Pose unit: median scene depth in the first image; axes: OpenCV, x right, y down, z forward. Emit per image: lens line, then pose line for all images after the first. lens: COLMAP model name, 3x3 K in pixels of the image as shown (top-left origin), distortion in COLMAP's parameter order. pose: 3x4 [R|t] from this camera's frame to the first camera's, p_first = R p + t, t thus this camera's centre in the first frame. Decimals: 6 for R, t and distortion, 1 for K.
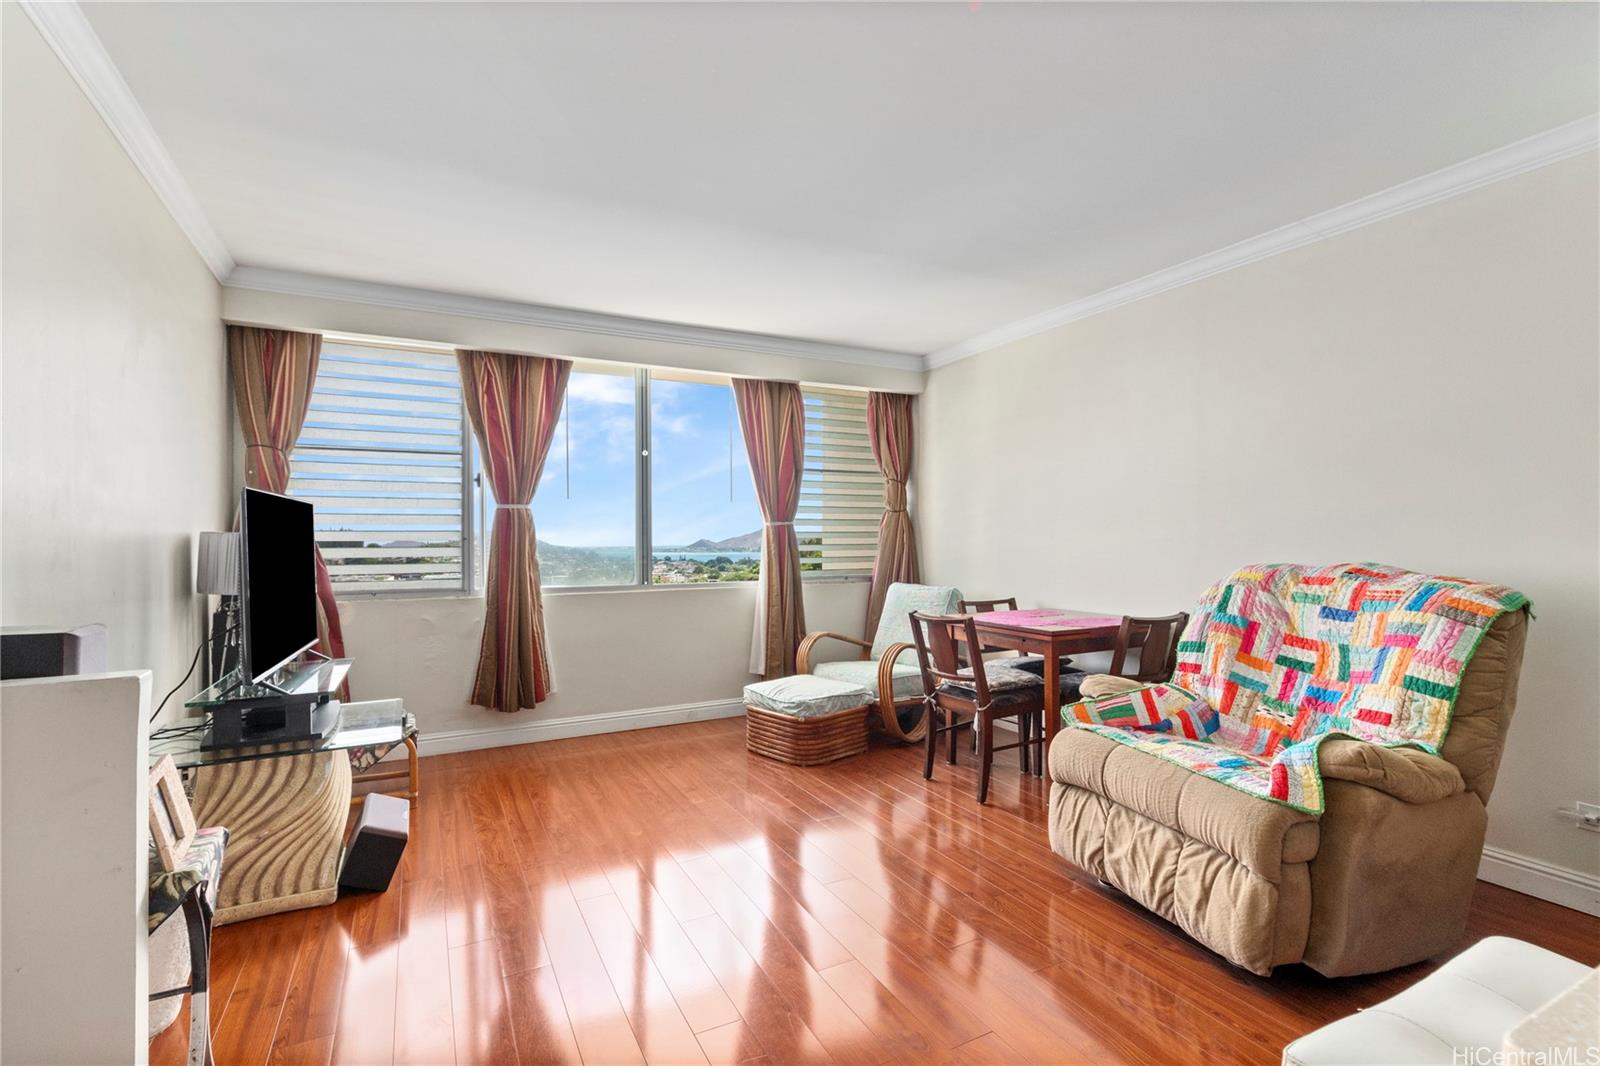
lens RADIAL K [[749.5, 0, 800.5], [0, 749.5, 538.2], [0, 0, 1]] dist [-0.000451, -0.000155]
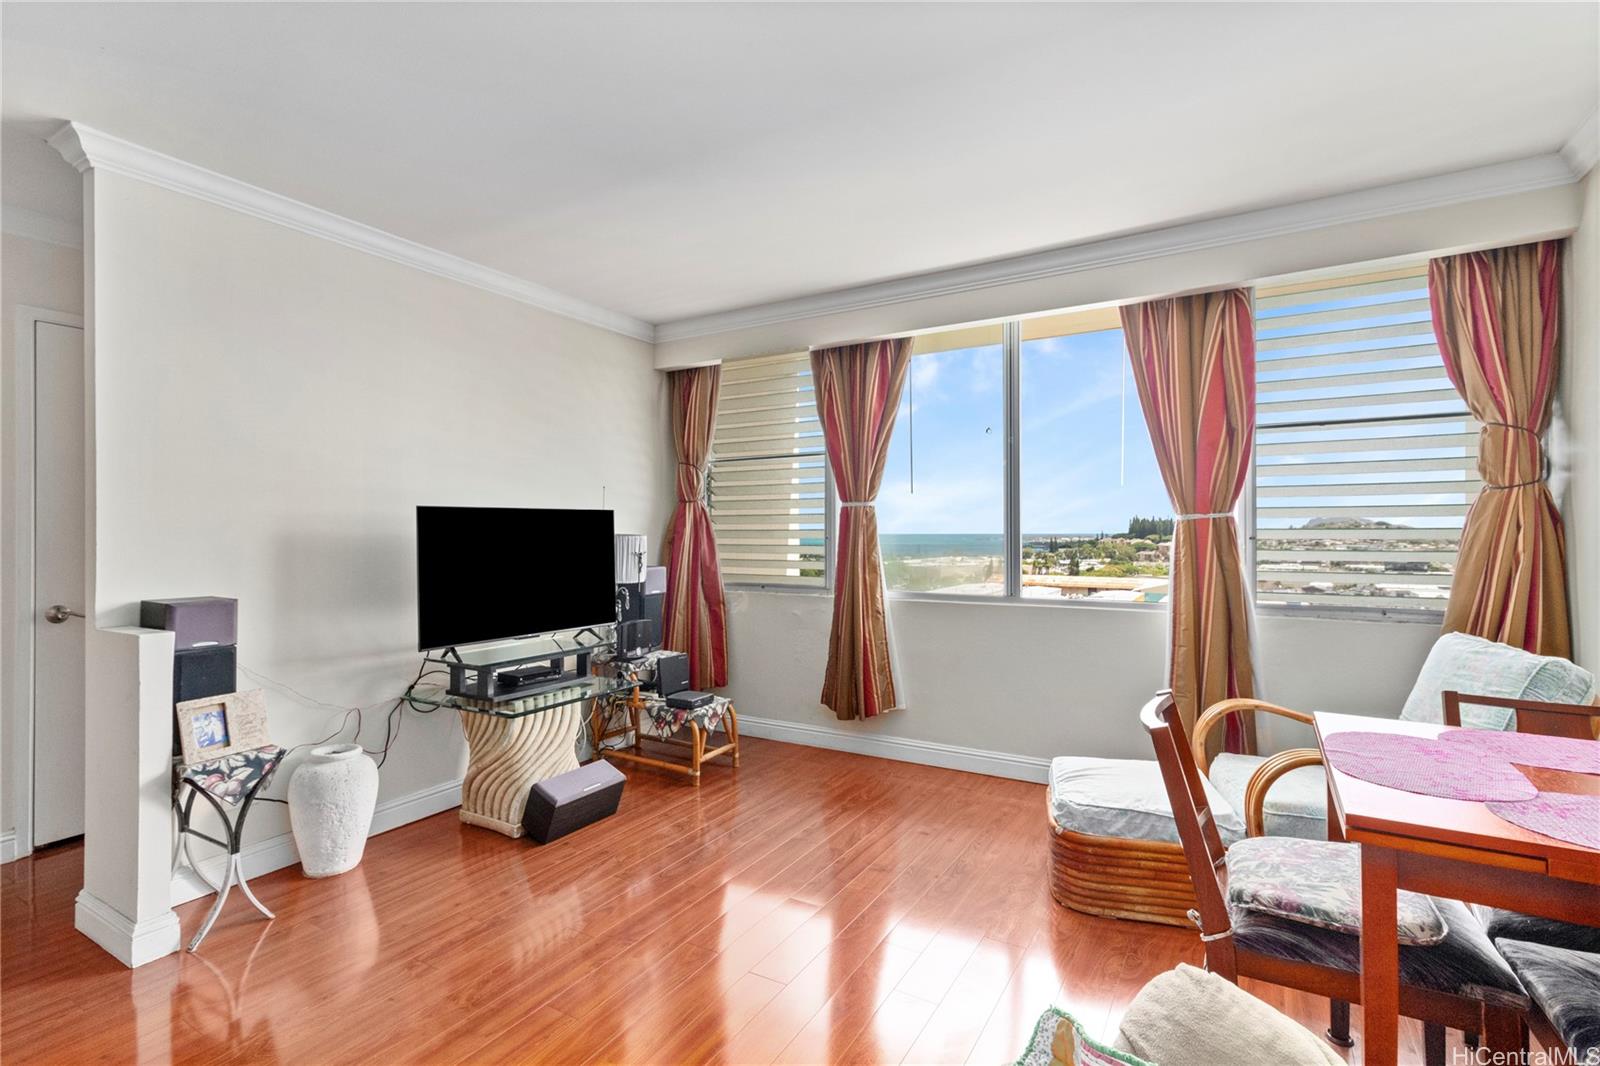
lens RADIAL K [[749.5, 0, 799.4], [0, 749.5, 529.7], [0, 0, 1]] dist [-0.000451, -0.000155]
pose [[0.518560, 0.001714, -0.855040, 0.401665], [0.002881, 0.999989, 0.003752, -0.014427], [0.855036, -0.004409, 0.518549, 0.454094]]
